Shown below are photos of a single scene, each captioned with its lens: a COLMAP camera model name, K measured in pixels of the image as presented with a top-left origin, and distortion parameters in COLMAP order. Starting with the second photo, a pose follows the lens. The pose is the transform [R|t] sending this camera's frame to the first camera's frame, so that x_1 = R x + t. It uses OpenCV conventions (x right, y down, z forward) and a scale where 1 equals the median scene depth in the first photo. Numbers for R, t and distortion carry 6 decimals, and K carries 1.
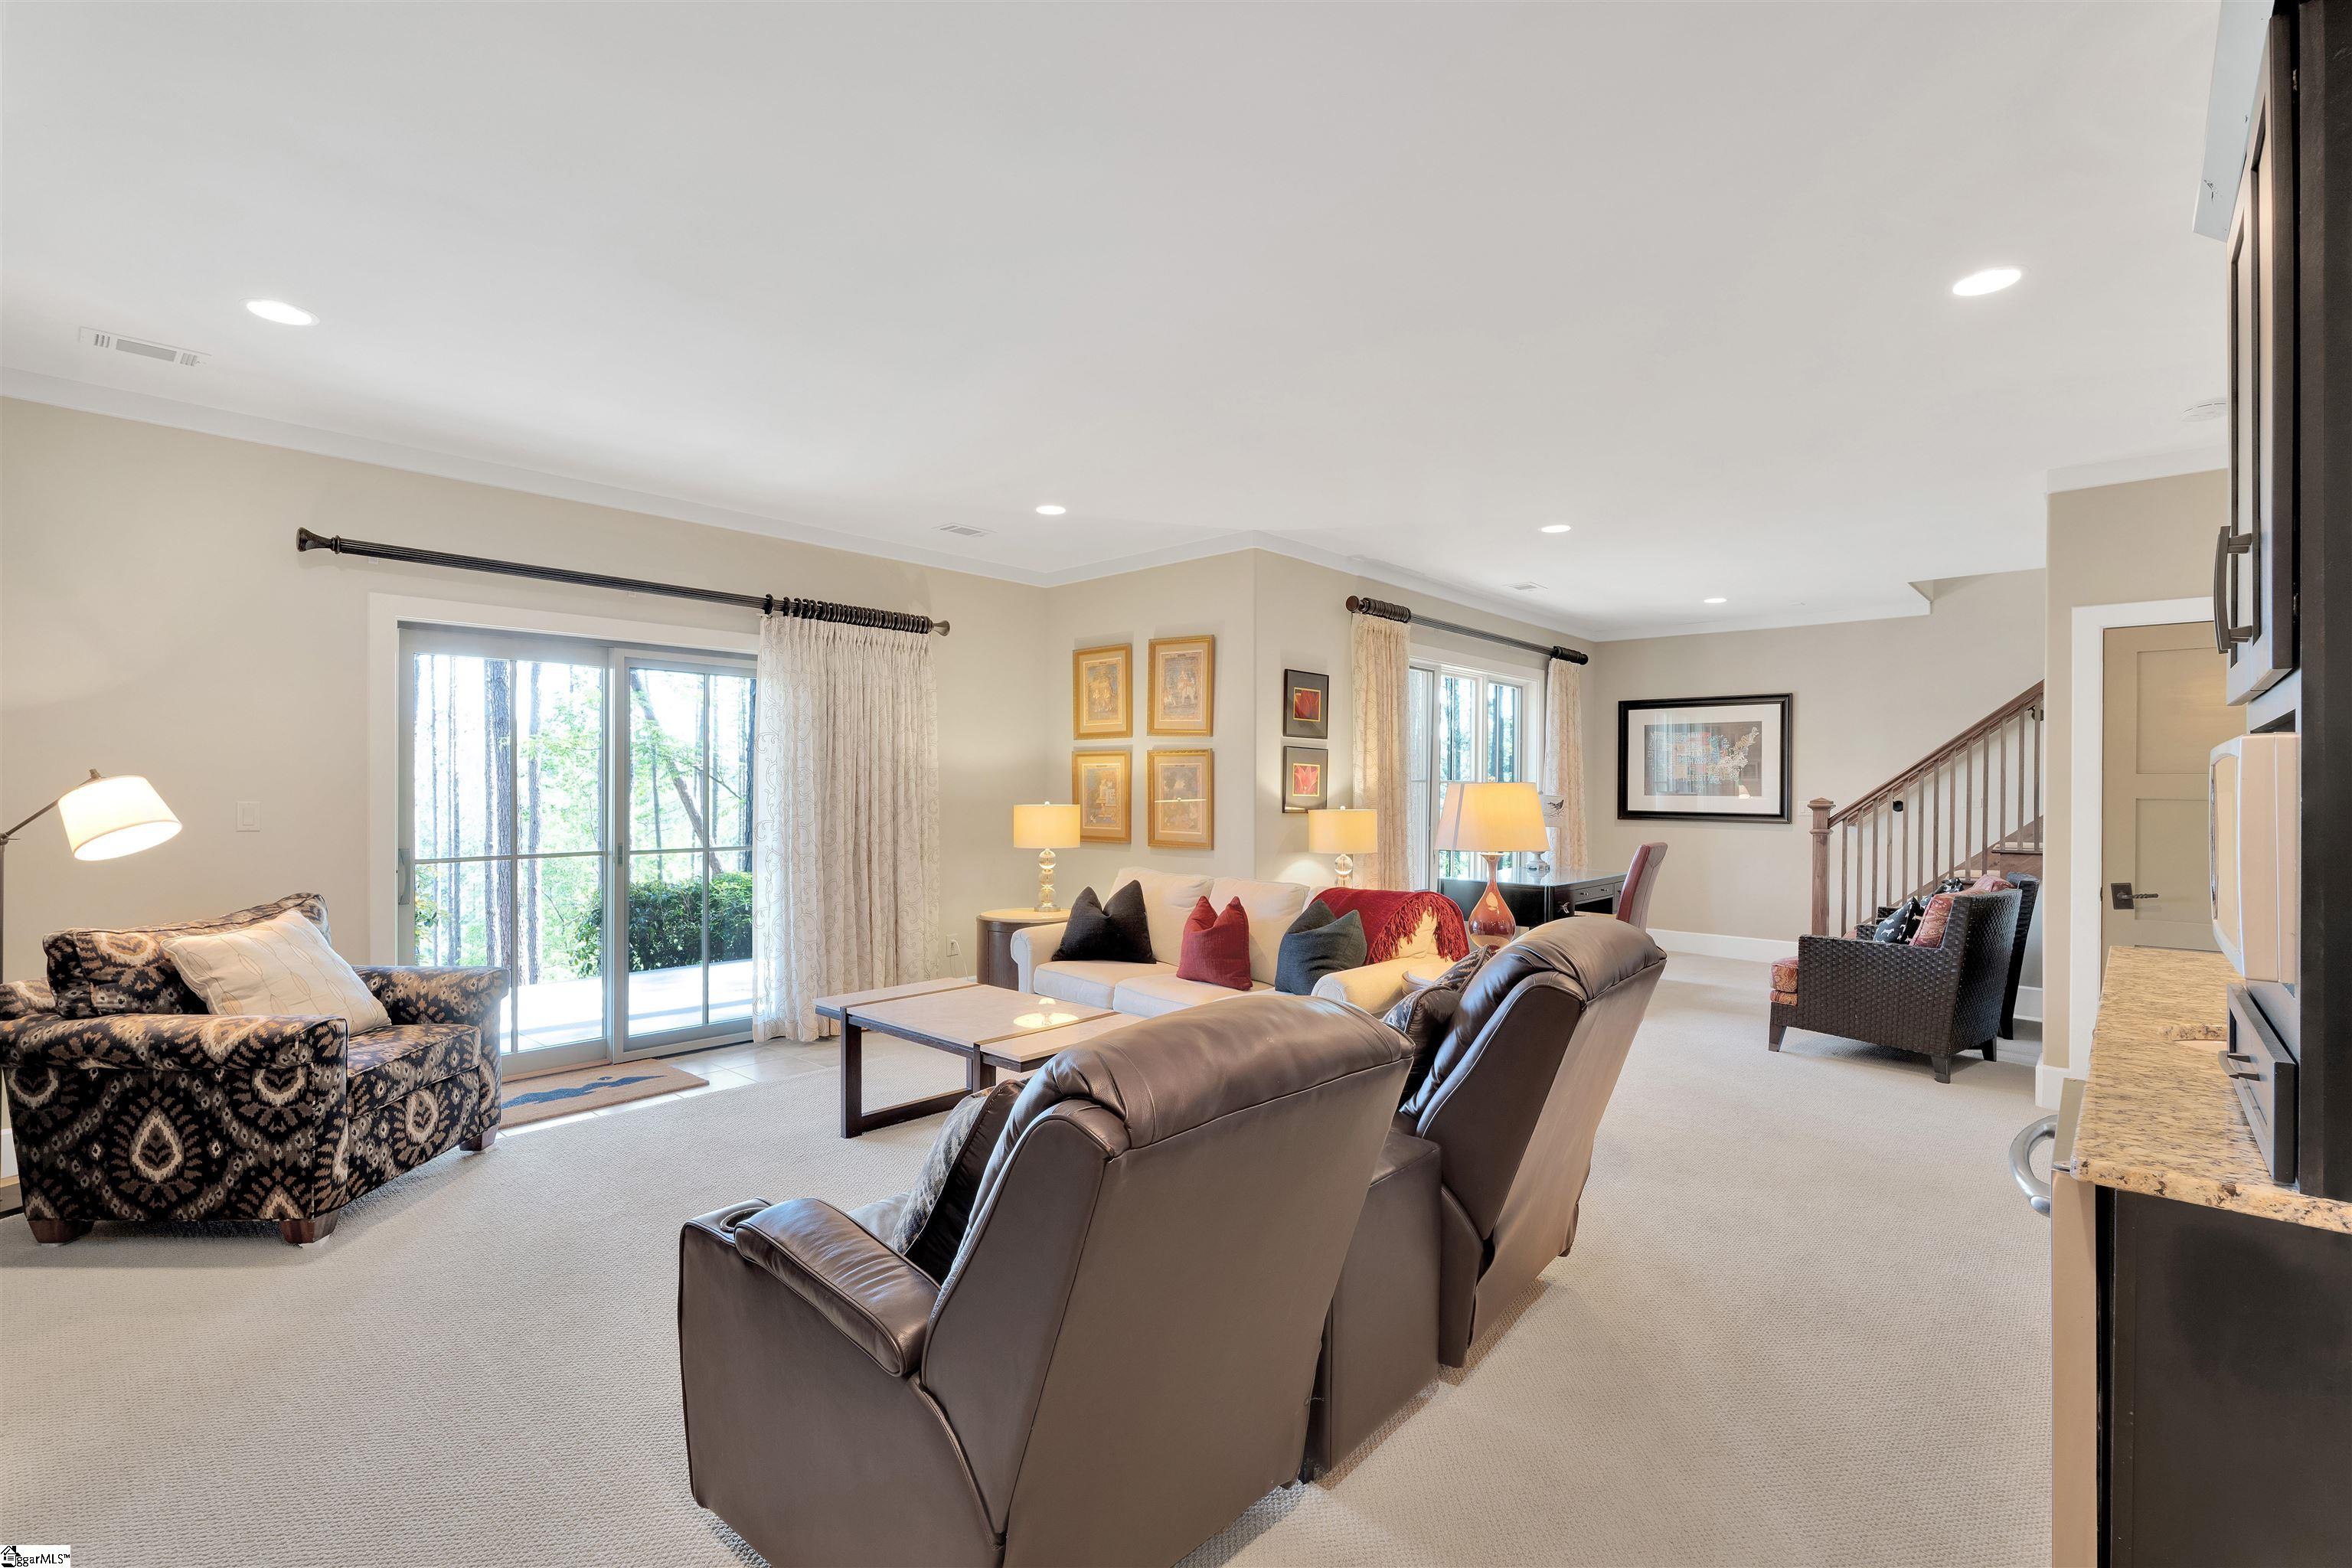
lens RADIAL K [[1055.2, 0, 1172.4], [0, 1055.2, 780.9], [0, 0, 1]] dist [-0.002035, 0.000053]
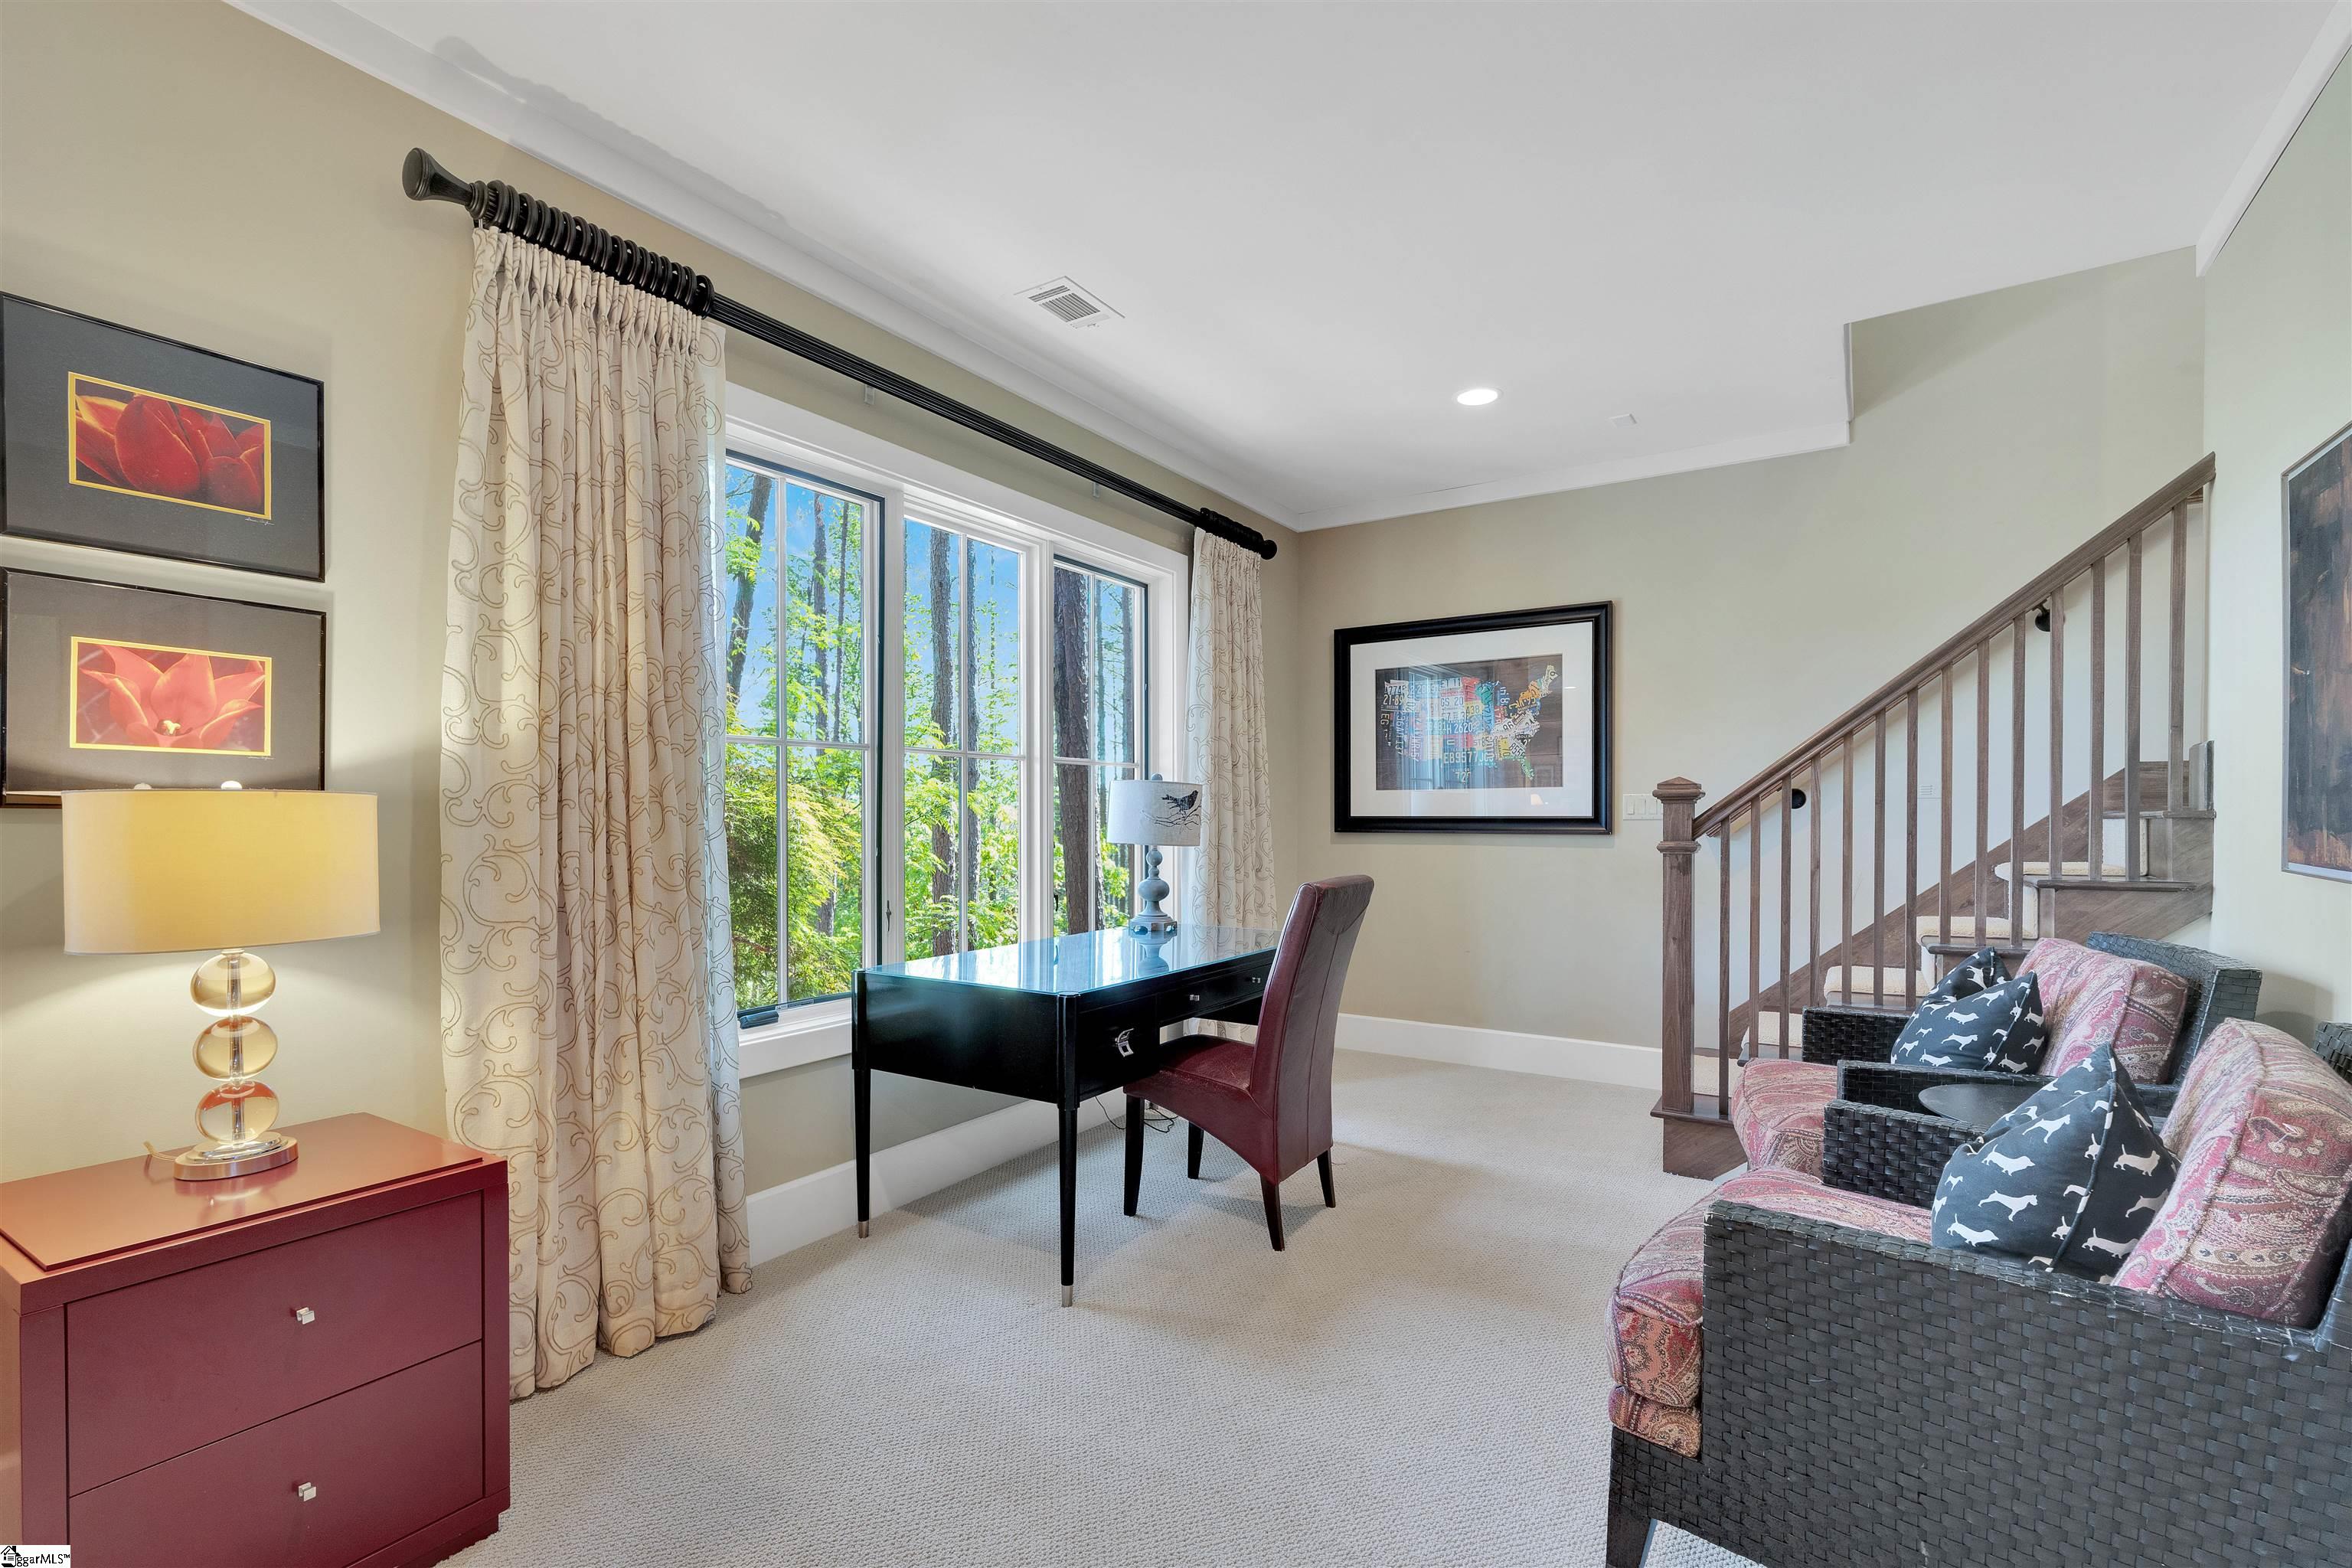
lens RADIAL K [[1055.2, 0, 1178.1], [0, 1055.2, 805.0], [0, 0, 1]] dist [-0.002035, 0.000053]
pose [[0.986119, -0.007995, 0.165847, 0.276182], [0.008143, 0.999967, -0.000217, 0.024368], [-0.165840, 0.001564, 0.986151, 0.503306]]
